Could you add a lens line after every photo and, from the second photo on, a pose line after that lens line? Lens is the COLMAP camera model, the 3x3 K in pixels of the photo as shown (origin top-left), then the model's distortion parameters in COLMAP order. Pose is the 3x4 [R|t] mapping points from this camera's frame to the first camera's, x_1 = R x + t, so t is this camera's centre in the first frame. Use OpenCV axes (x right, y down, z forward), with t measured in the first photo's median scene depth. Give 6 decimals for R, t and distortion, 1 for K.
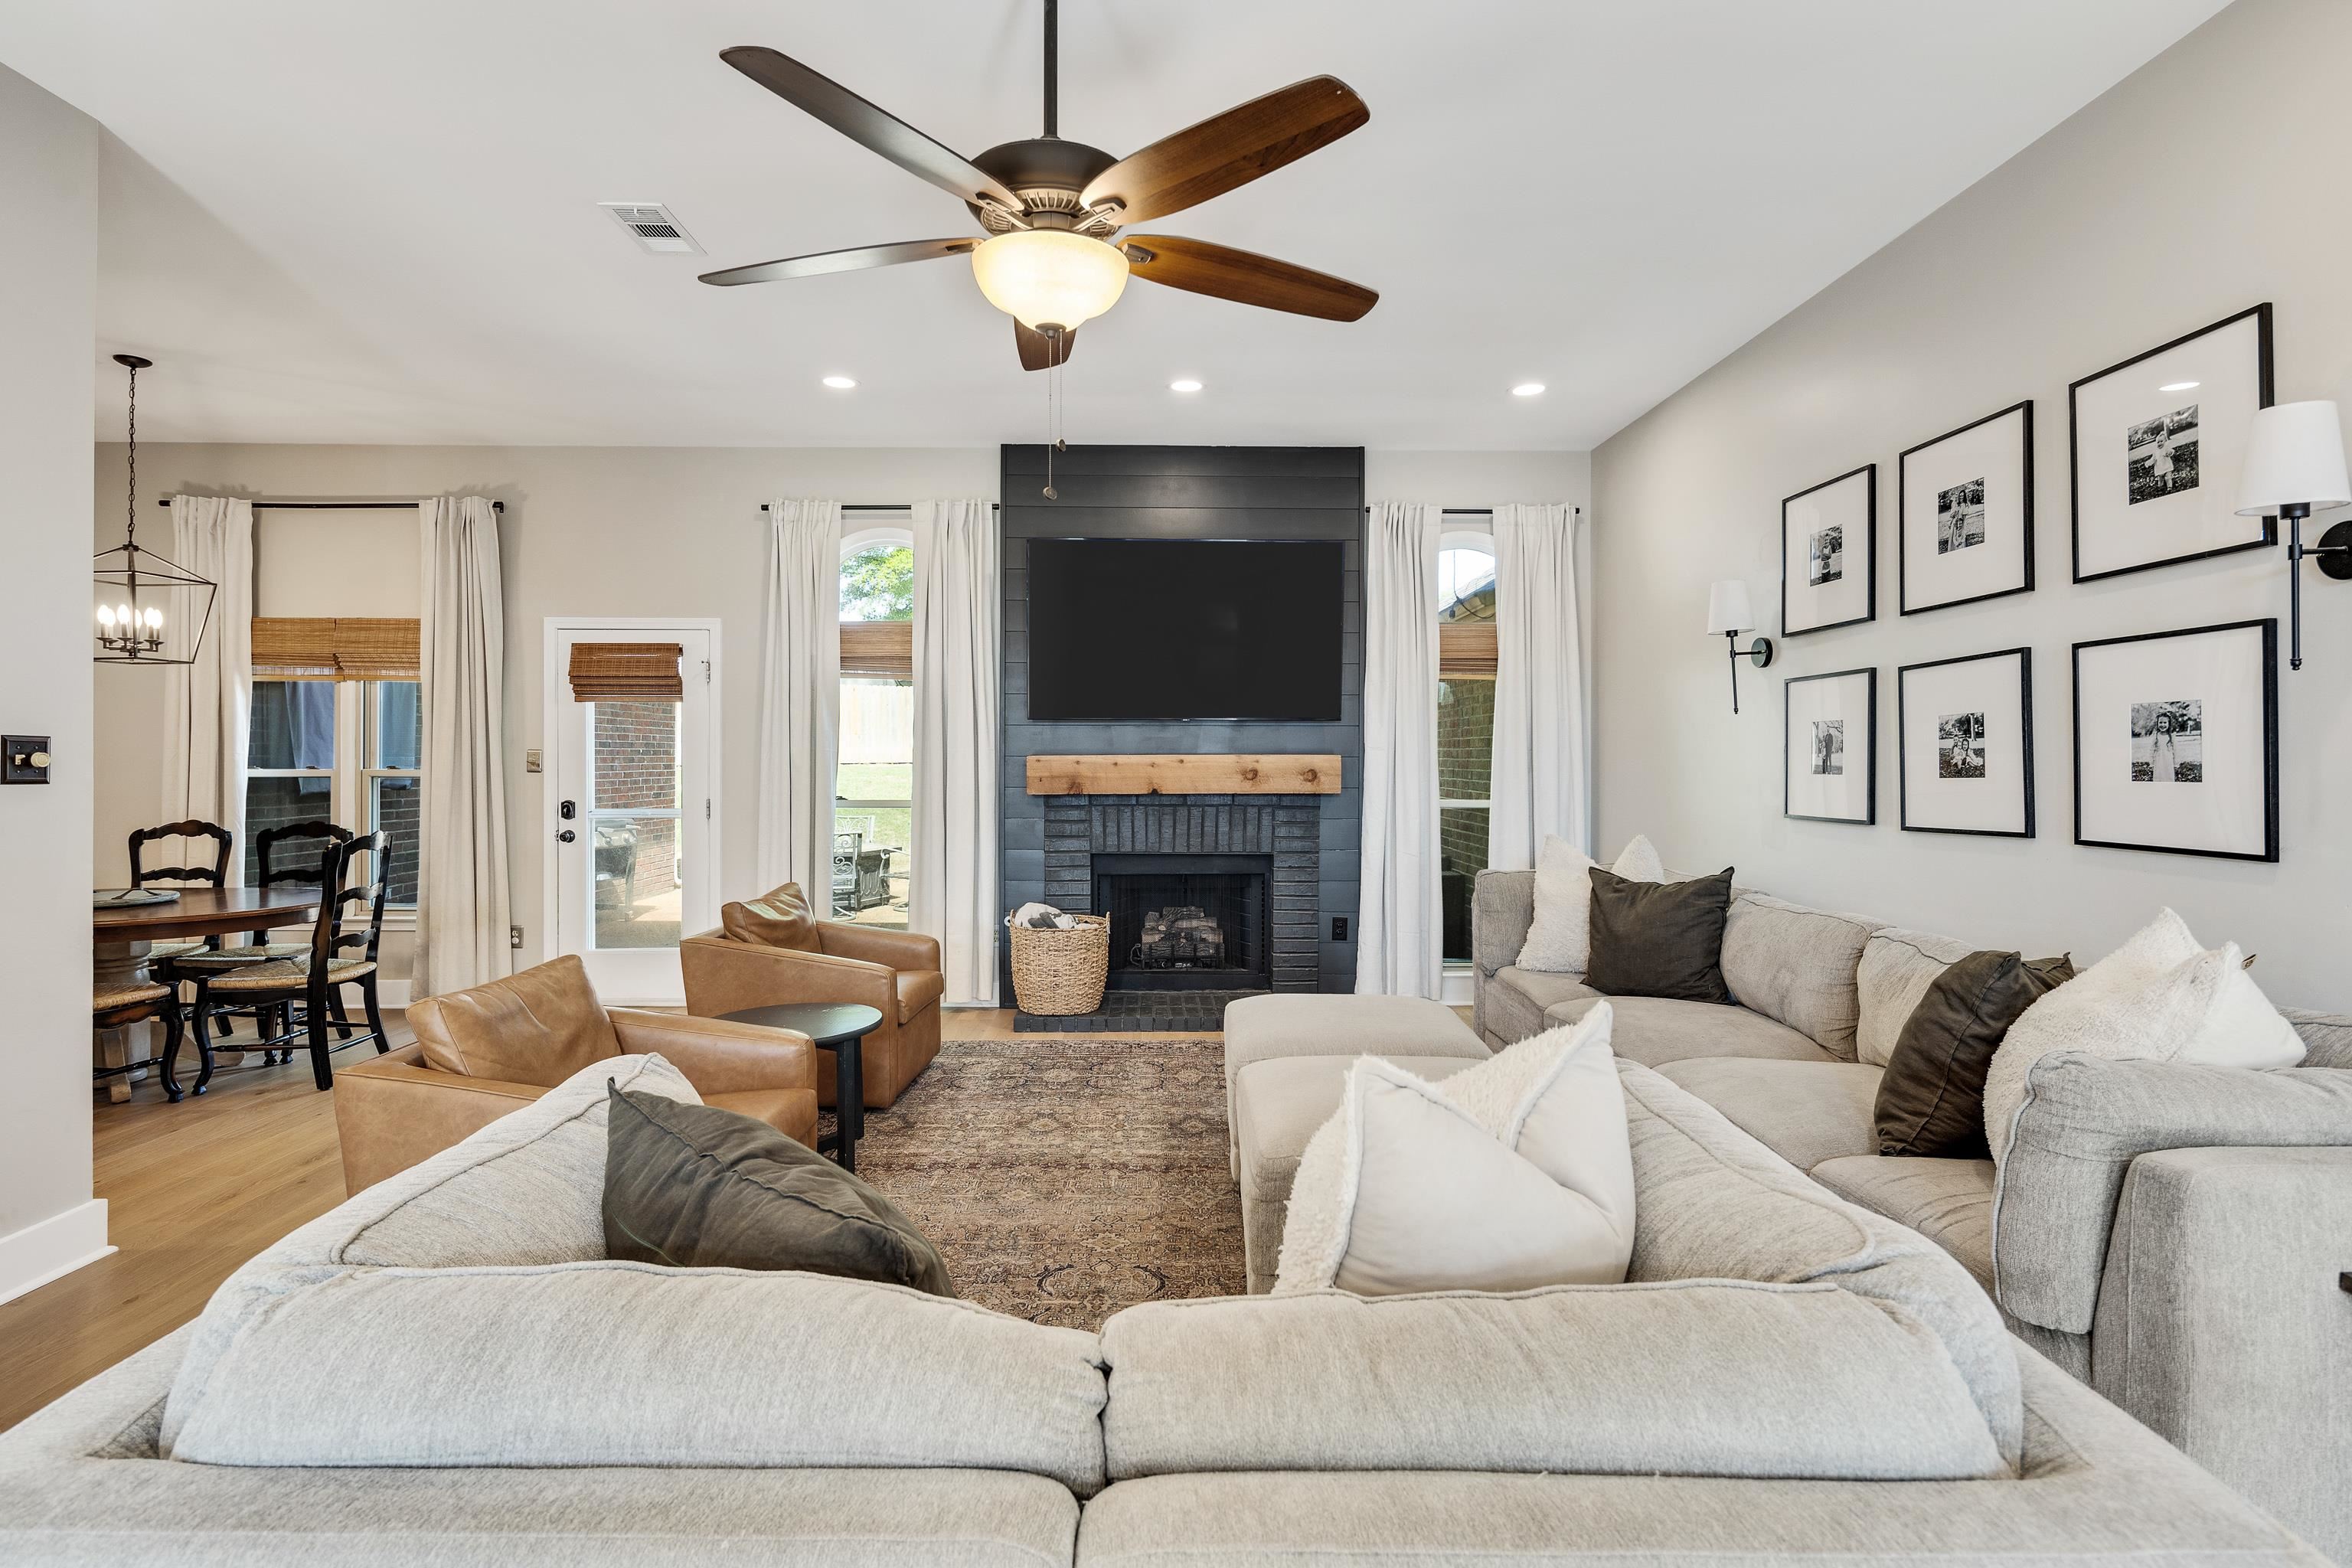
lens RADIAL K [[1136.0, 0, 1166.4], [0, 1136.0, 750.9], [0, 0, 1]] dist [-0.001233, -0.002104]
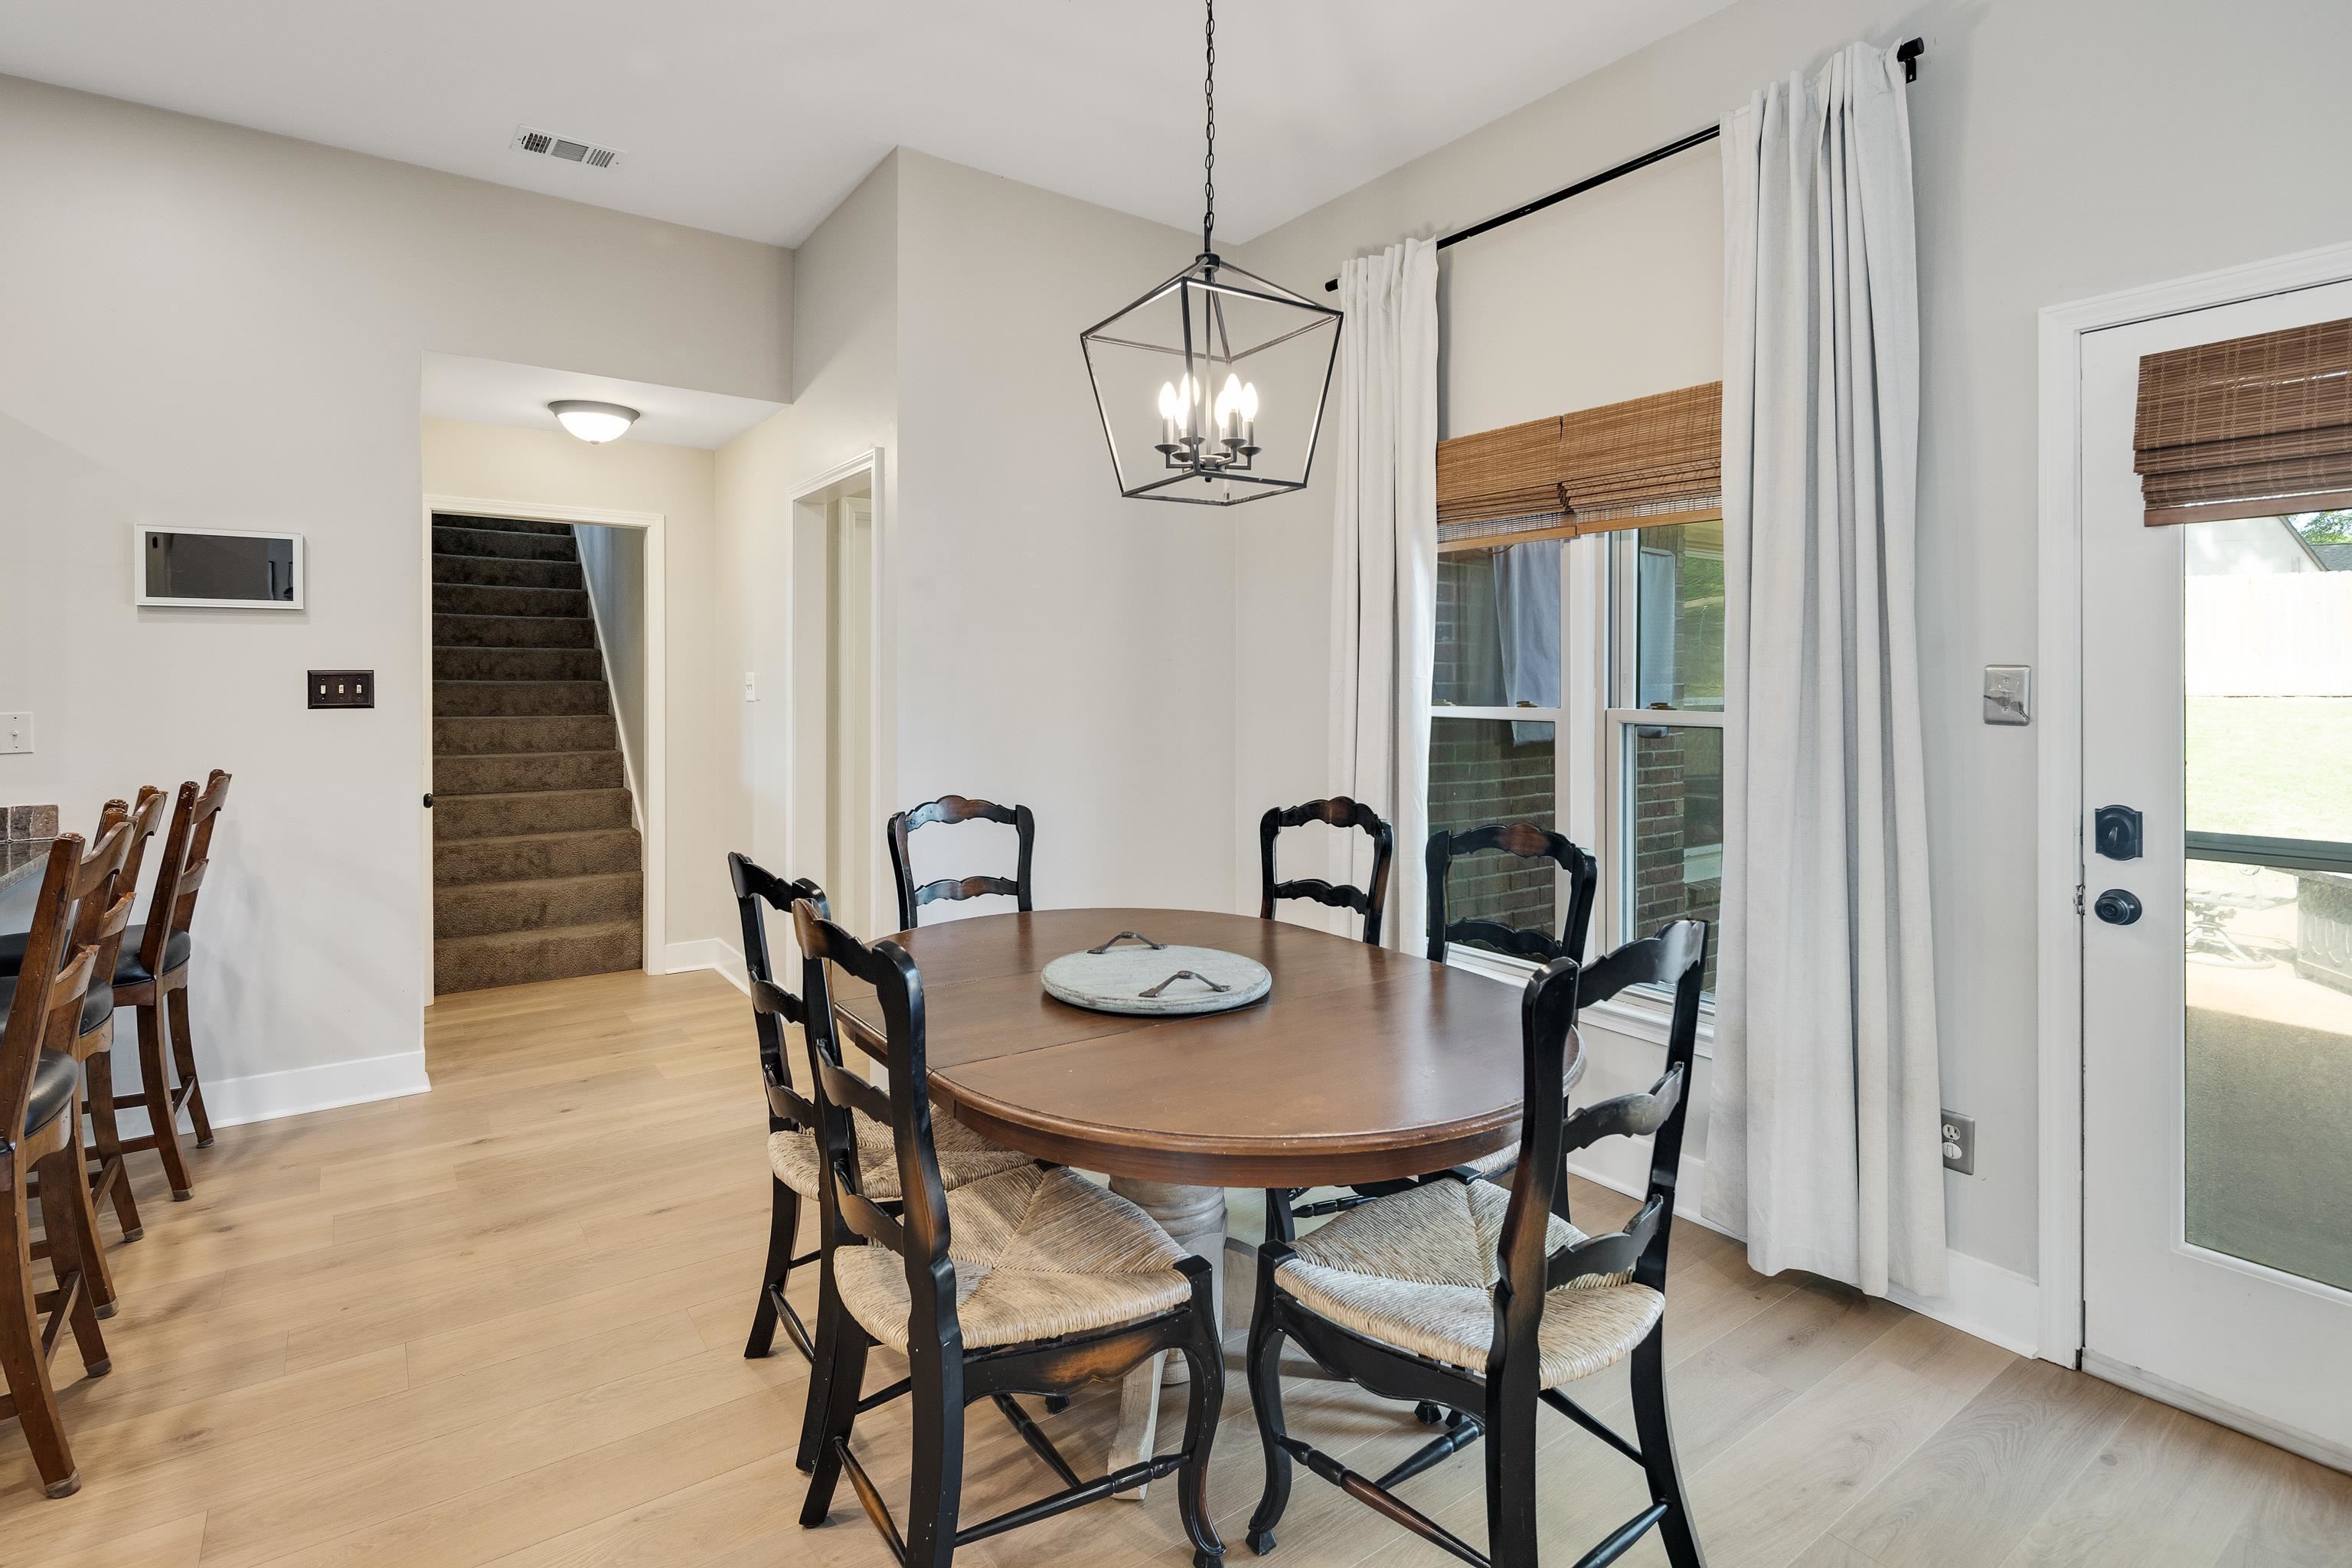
lens RADIAL K [[1121.1, 0, 1183.7], [0, 1121.1, 685.5], [0, 0, 1]] dist [-0.000669, -0.000488]
pose [[0.574144, 0.001040, -0.818753, -0.415078], [0.002896, 0.999990, 0.003301, 0.003741], [0.818749, -0.004266, 0.574136, 0.568183]]
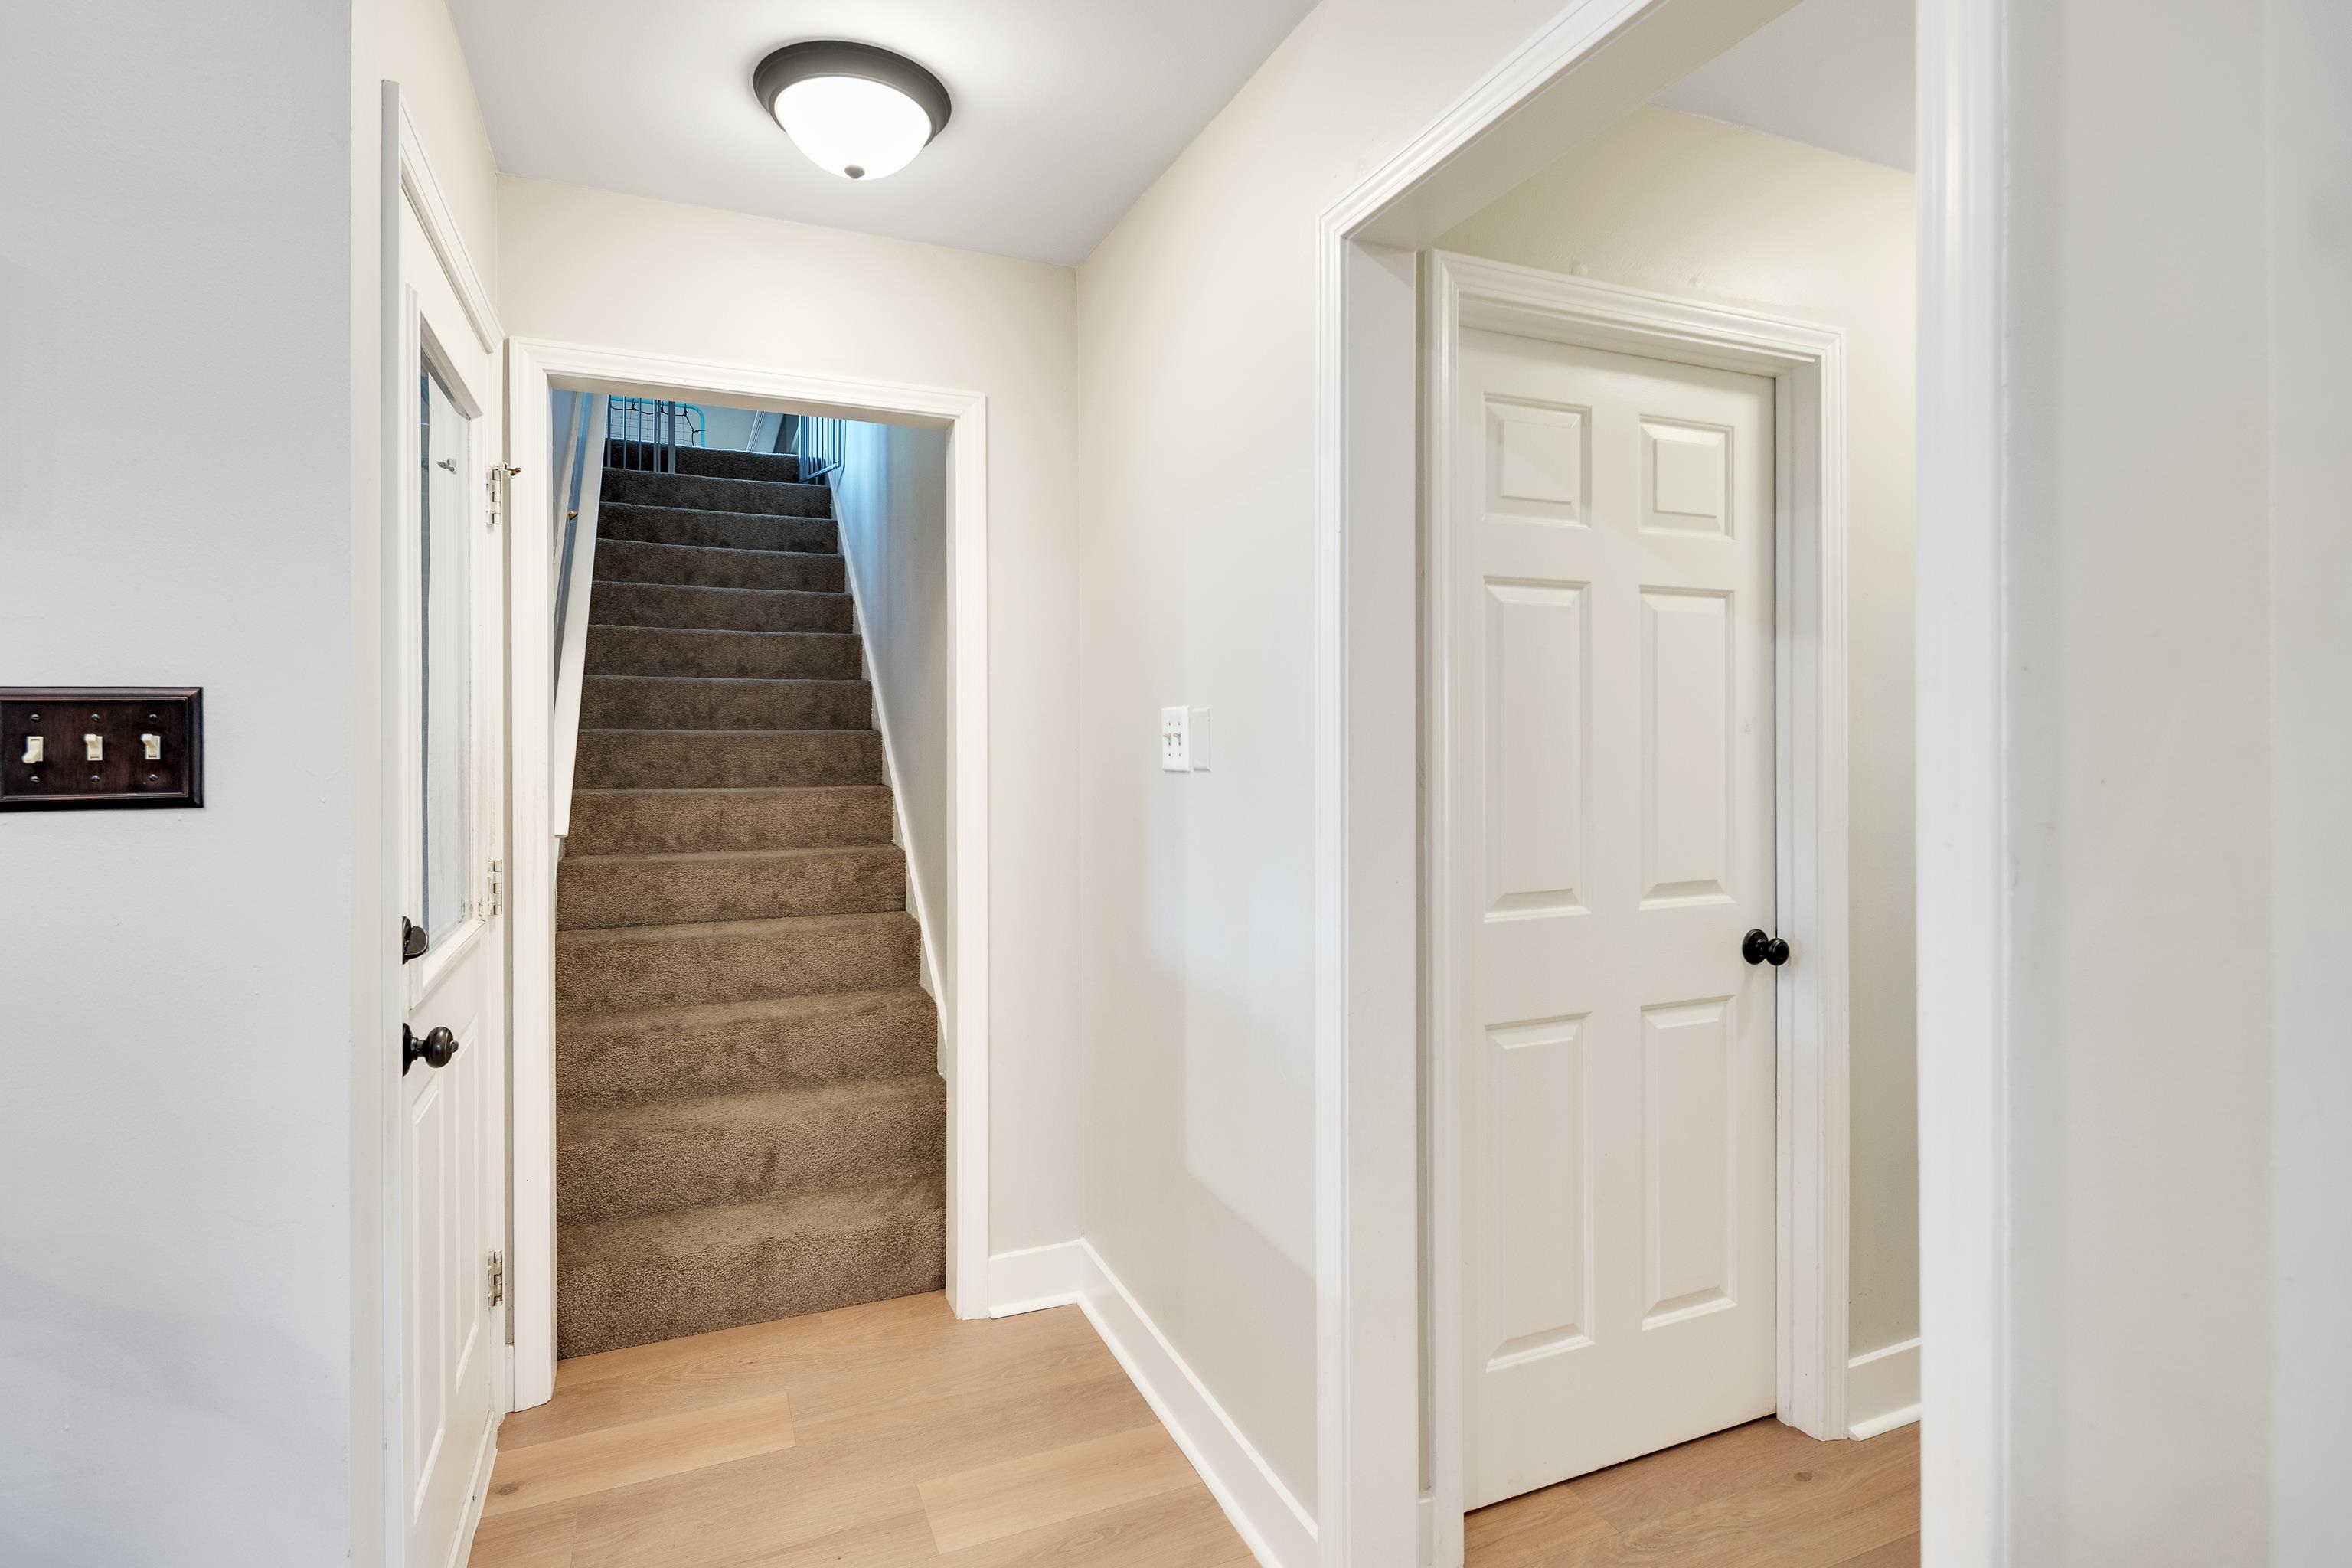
lens RADIAL K [[1162.8, 0, 1173.5], [0, 1162.8, 732.7], [0, 0, 1]] dist [-0.011588, 0.000027]
pose [[0.374862, -0.004004, -0.927072, -0.922212], [0.005811, 0.999981, -0.001969, 0.005336], [0.927062, -0.004649, 0.374878, 0.637511]]
